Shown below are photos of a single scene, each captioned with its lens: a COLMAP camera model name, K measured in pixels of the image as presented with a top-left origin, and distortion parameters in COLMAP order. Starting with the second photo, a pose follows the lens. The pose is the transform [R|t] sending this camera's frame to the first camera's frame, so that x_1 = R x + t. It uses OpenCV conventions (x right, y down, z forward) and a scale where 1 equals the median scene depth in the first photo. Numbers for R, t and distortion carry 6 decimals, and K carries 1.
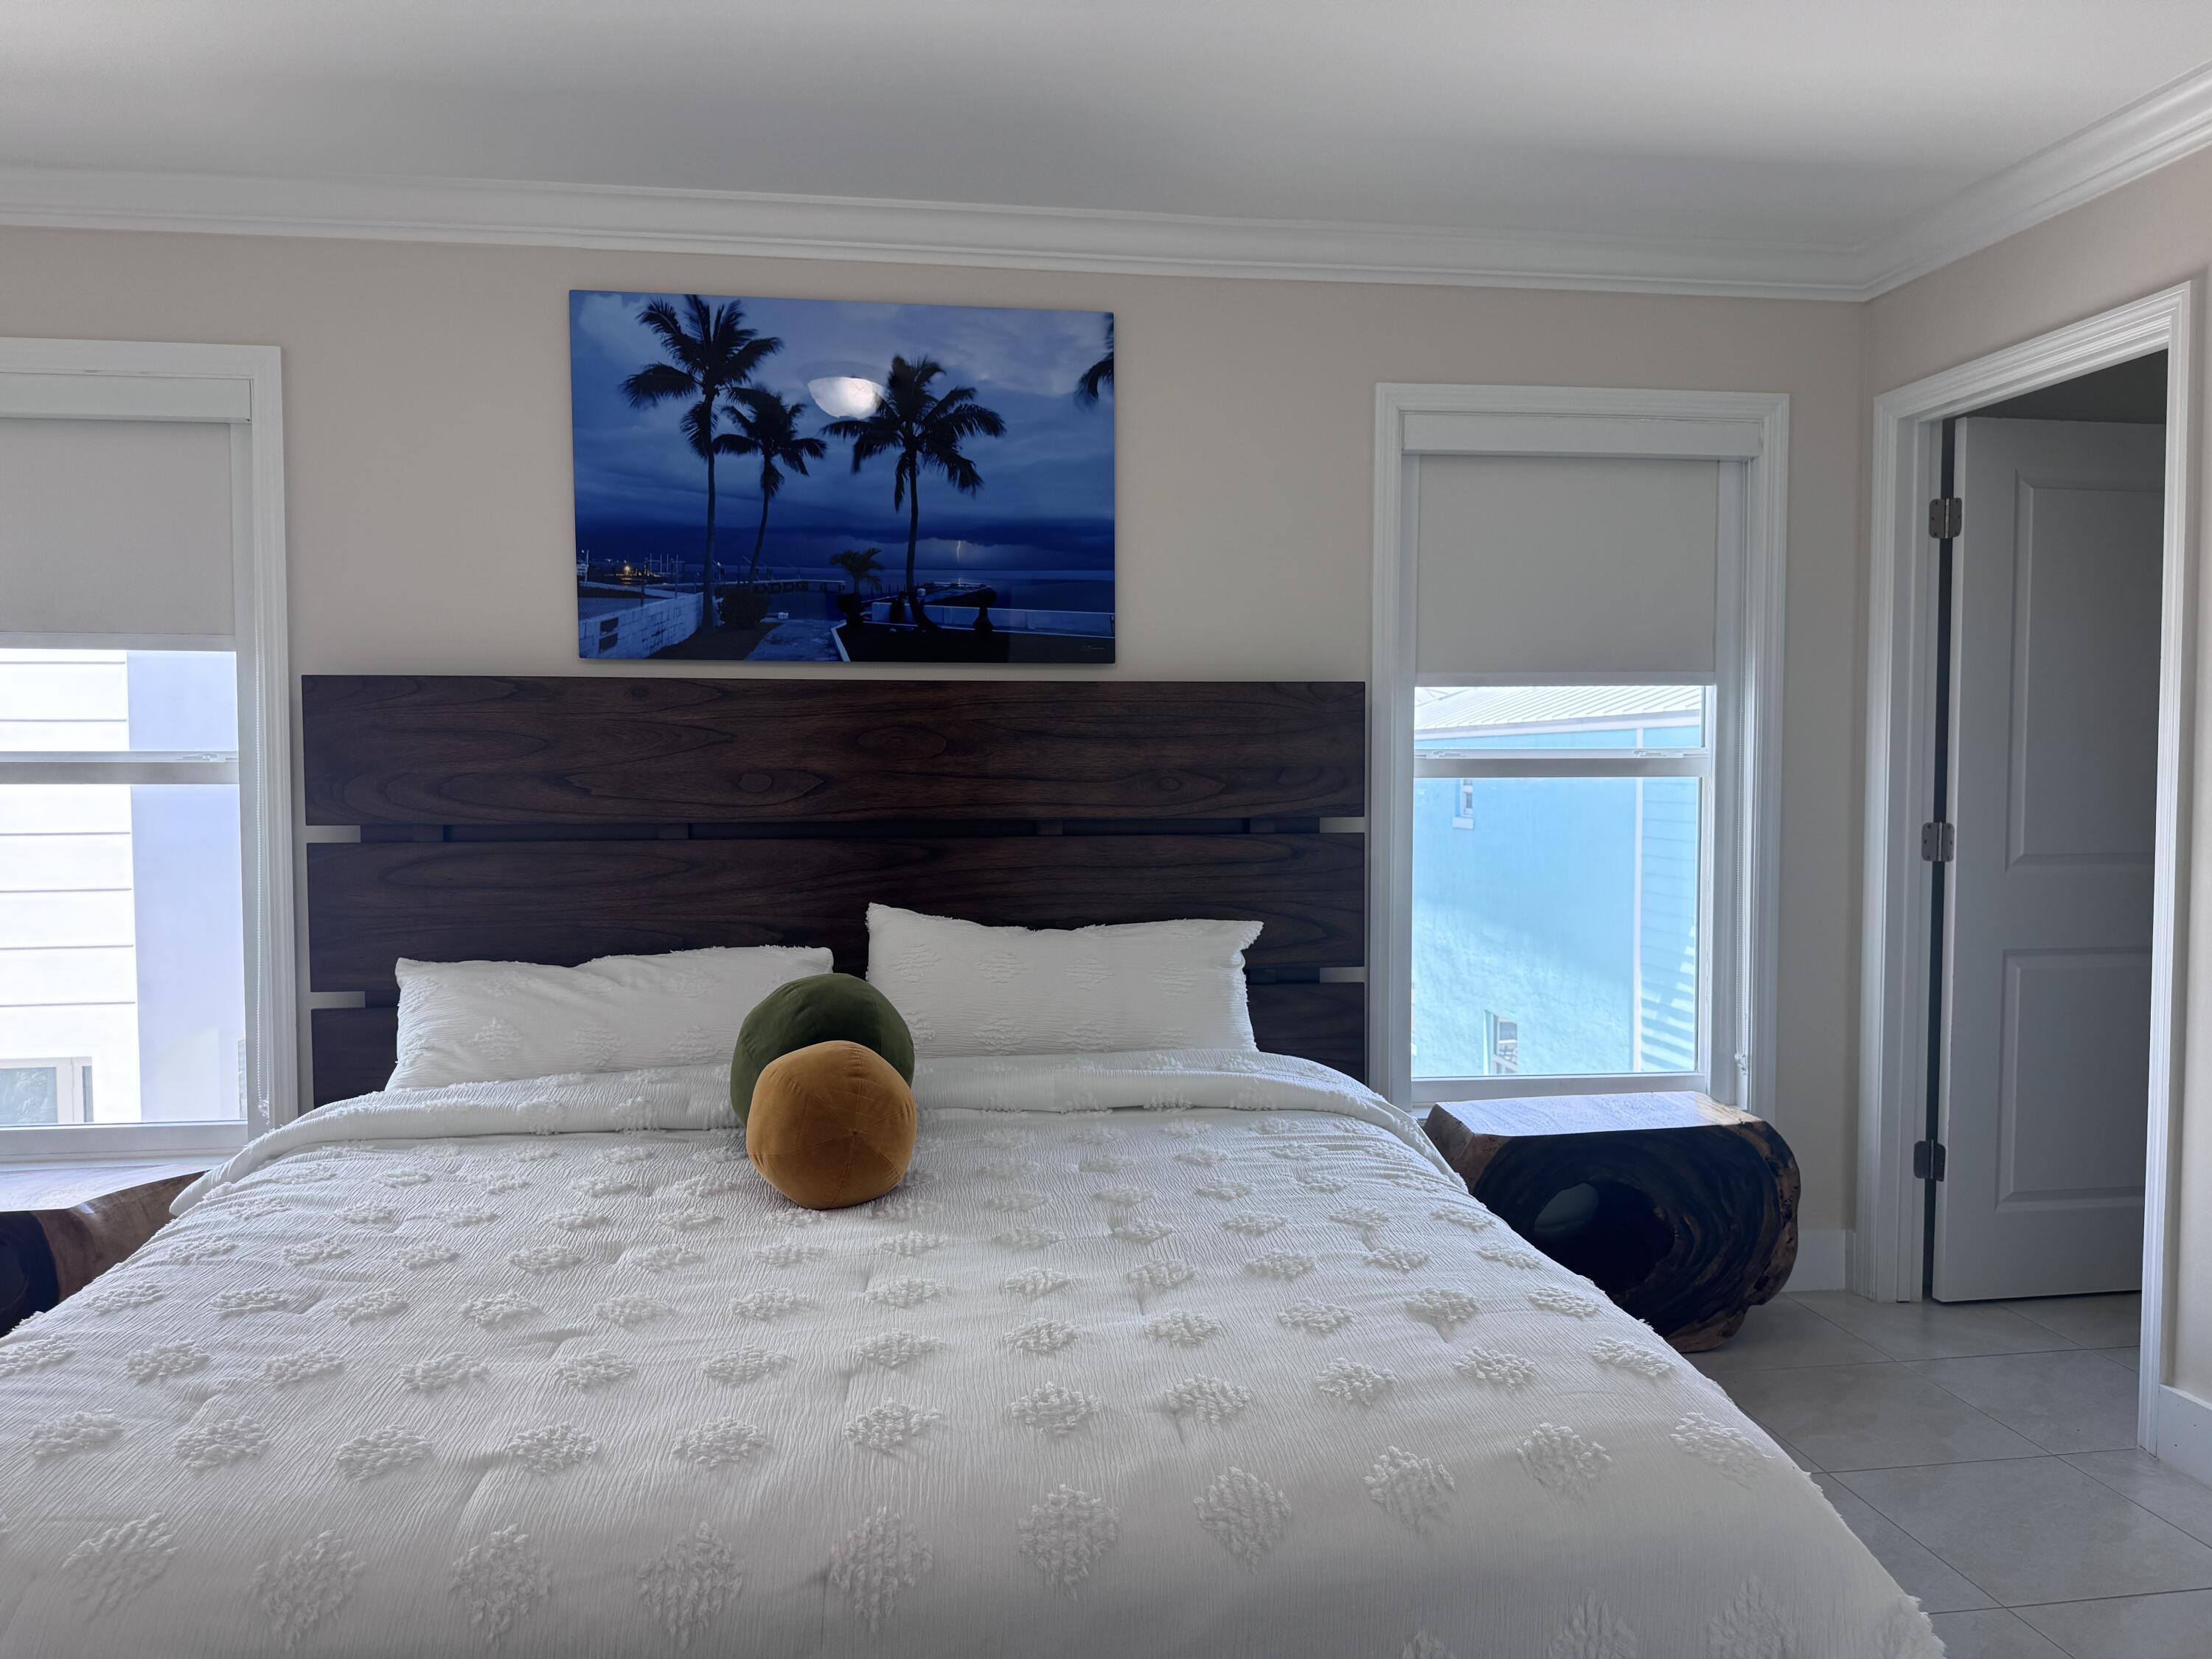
lens RADIAL K [[1541.5, 0, 1106.0], [0, 1541.5, 829.5], [0, 0, 1]] dist [0.129551, -0.199583]
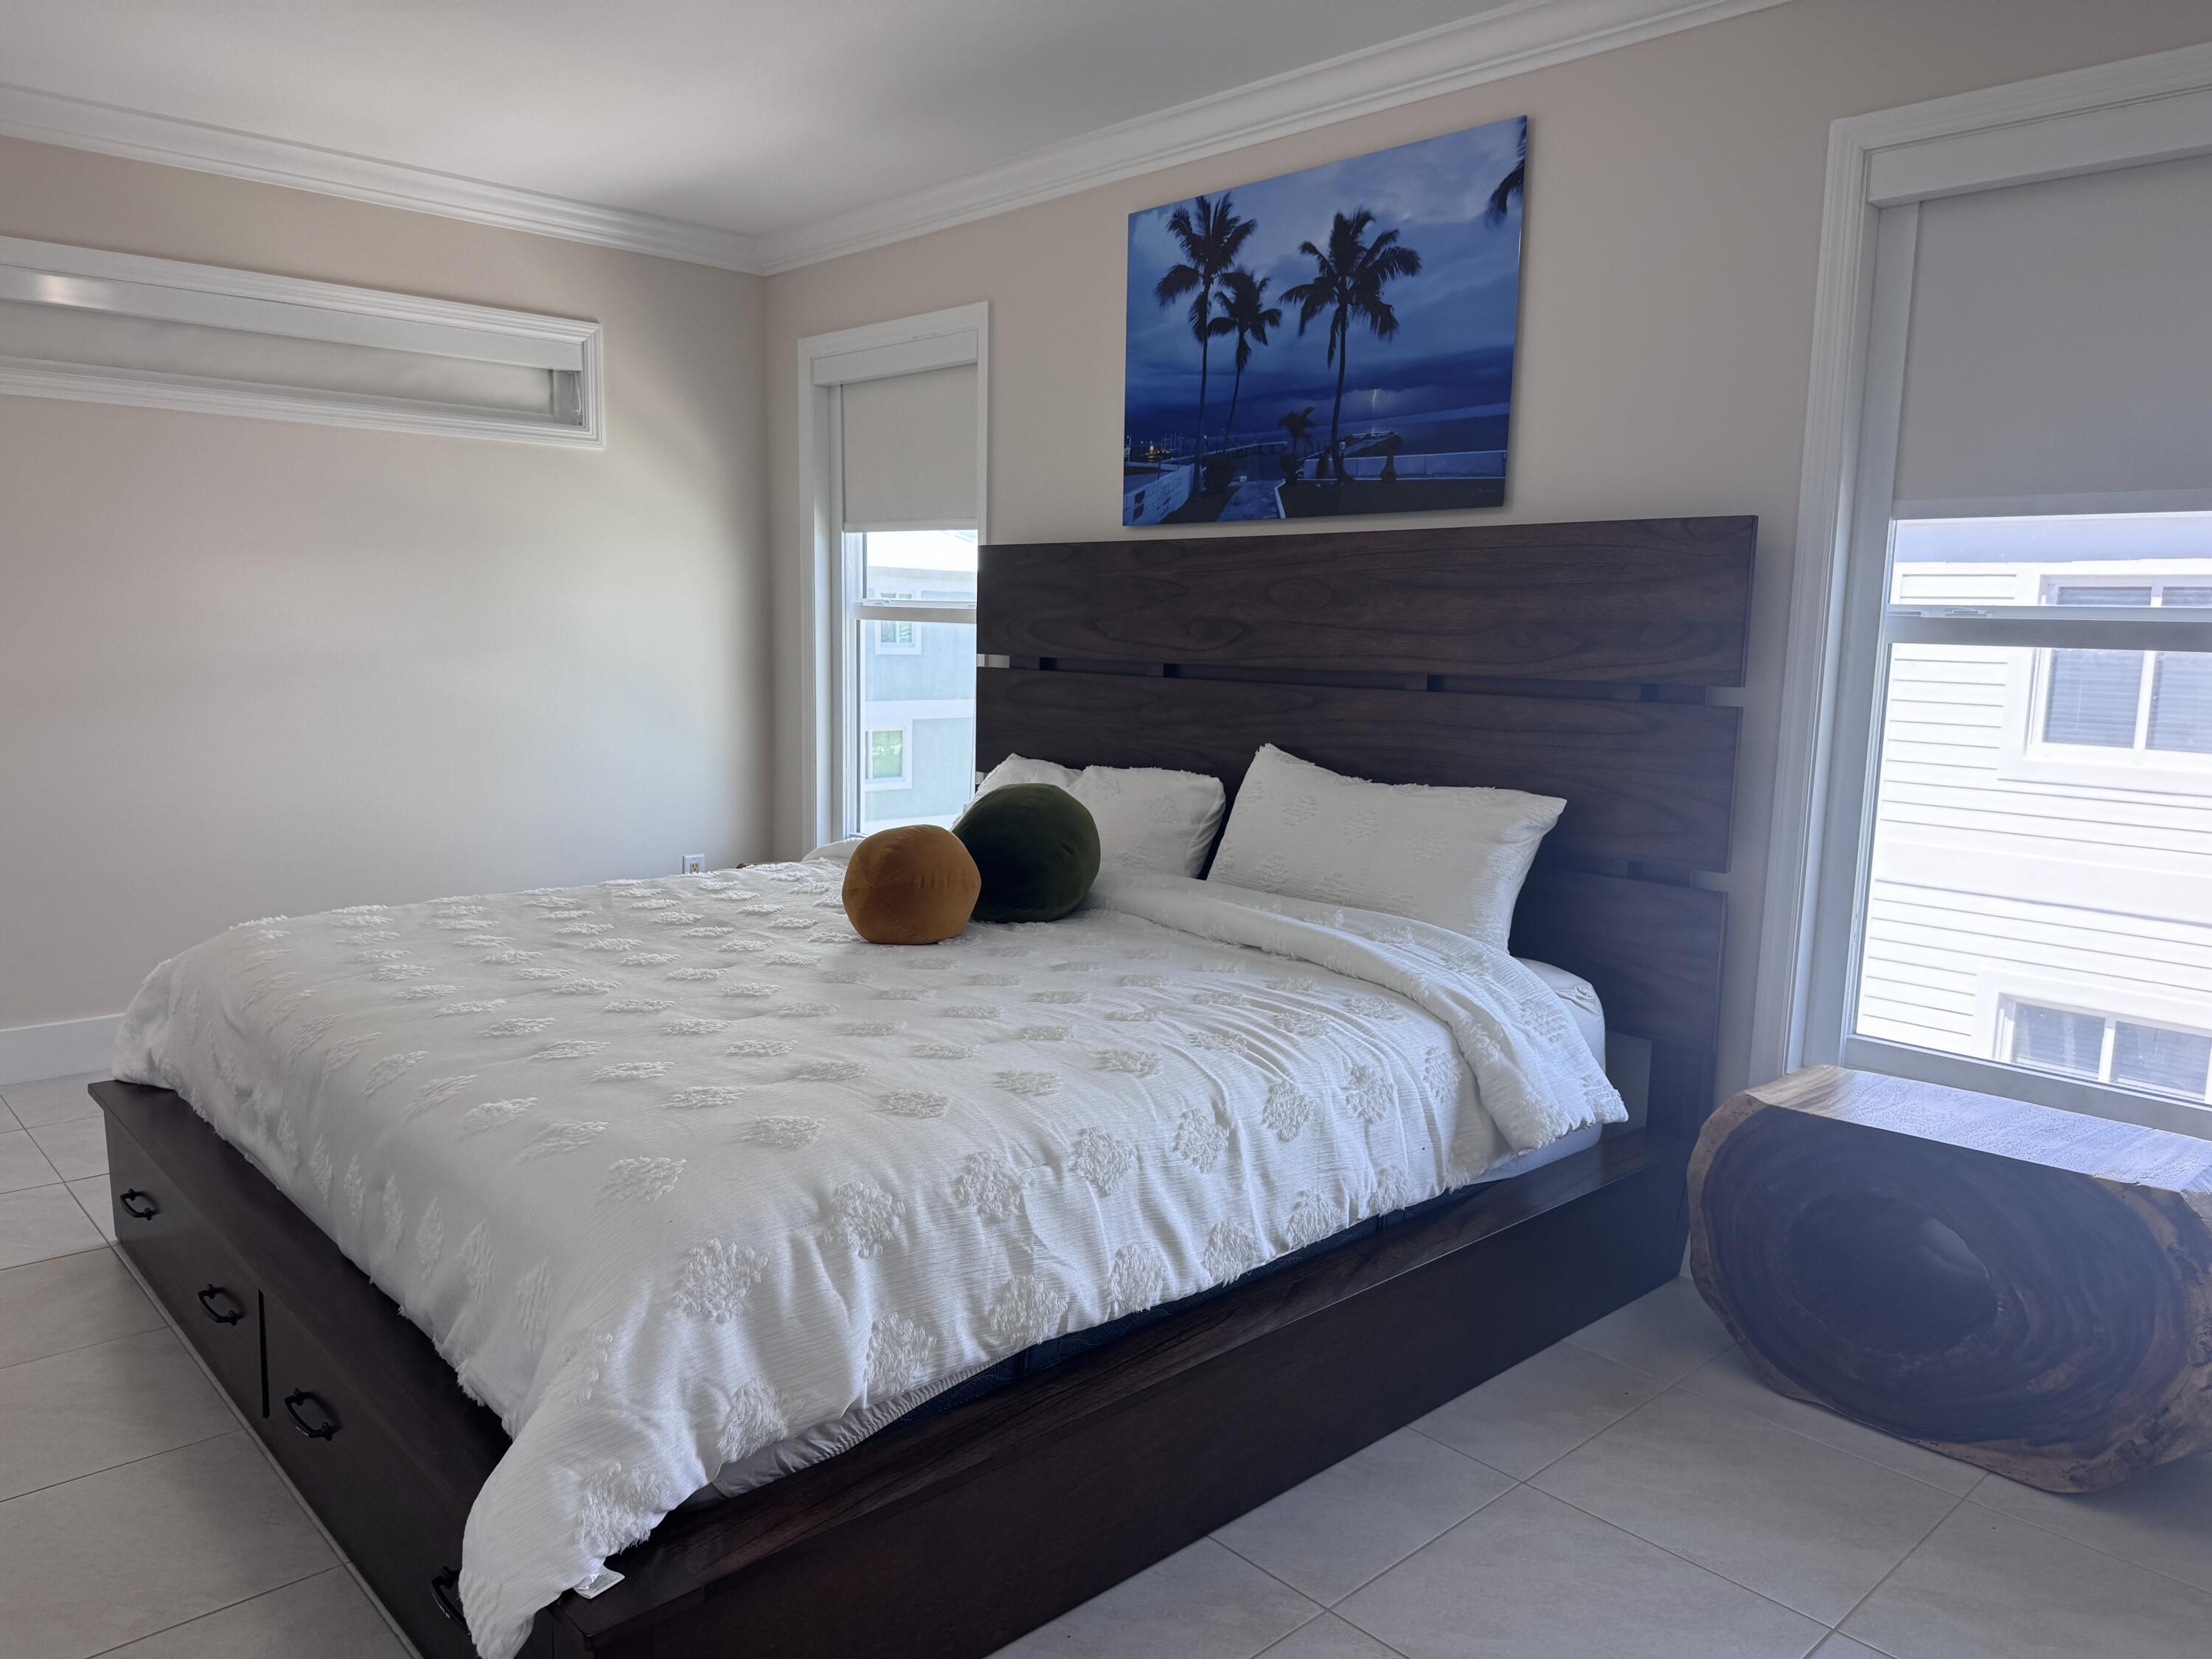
lens RADIAL K [[1556.1, 0, 1138.4], [0, 1556.1, 841.0], [0, 0, 1]] dist [0.143594, -0.358277]
pose [[0.573611, 0.126139, -0.809358, 0.687940], [-0.059229, 0.991873, 0.112607, -0.002742], [0.816984, -0.016655, 0.576420, 0.289117]]
